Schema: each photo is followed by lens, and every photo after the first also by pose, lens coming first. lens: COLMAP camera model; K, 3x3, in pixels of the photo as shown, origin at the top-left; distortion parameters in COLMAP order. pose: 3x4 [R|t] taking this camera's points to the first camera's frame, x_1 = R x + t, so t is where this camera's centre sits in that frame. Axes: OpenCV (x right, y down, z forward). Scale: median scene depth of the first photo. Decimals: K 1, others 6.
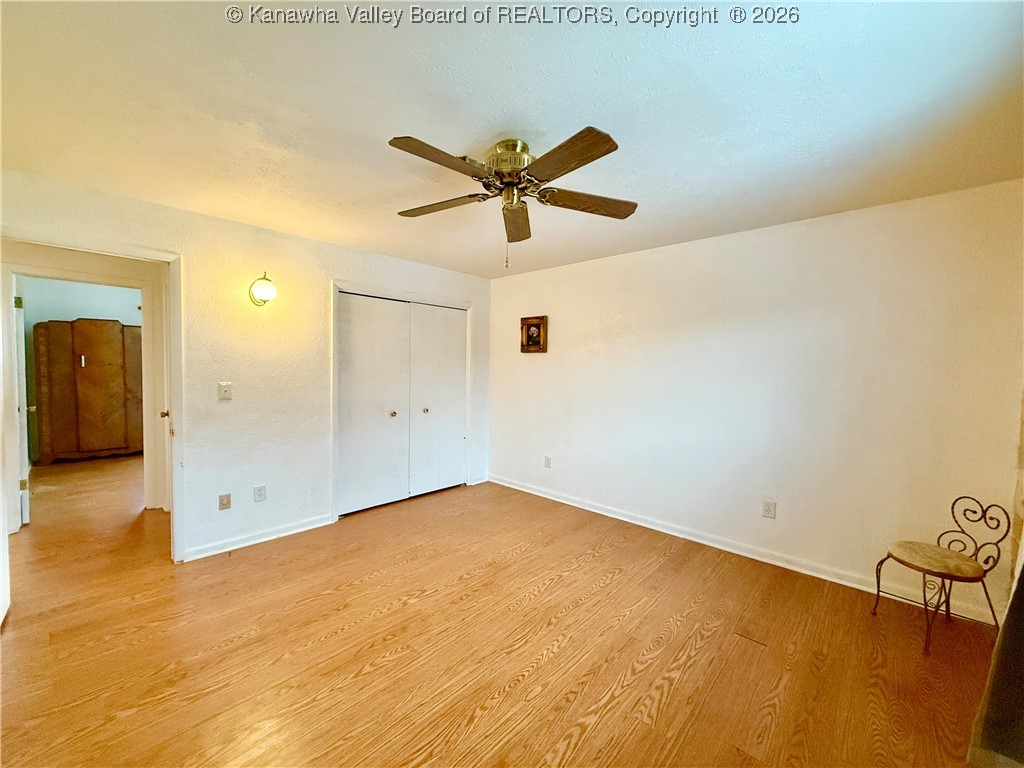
lens RADIAL K [[409.0, 0, 515.8], [0, 409.0, 383.8], [0, 0, 1]] dist [0.000927, -0.000129]
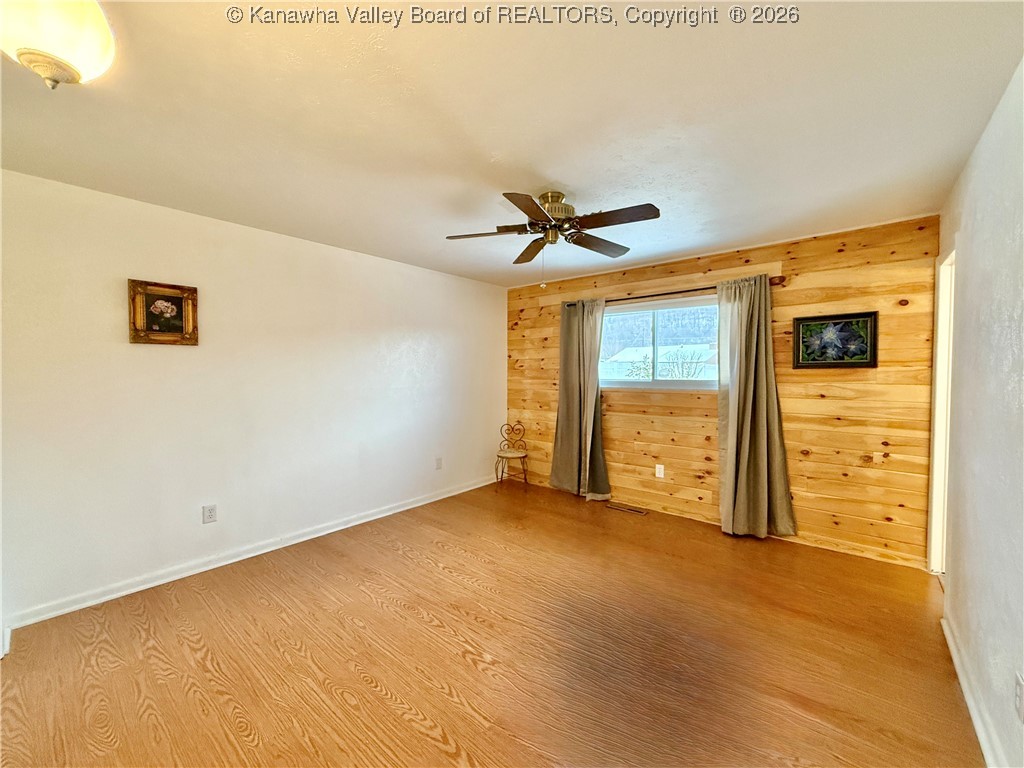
lens RADIAL K [[409.0, 0, 508.1], [0, 409.0, 384.5], [0, 0, 1]] dist [0.000927, -0.000129]
pose [[-0.037129, -0.048289, 0.998143, -0.677286], [0.041729, 0.997886, 0.049829, -0.032236], [-0.998439, 0.043502, -0.035036, 0.628885]]
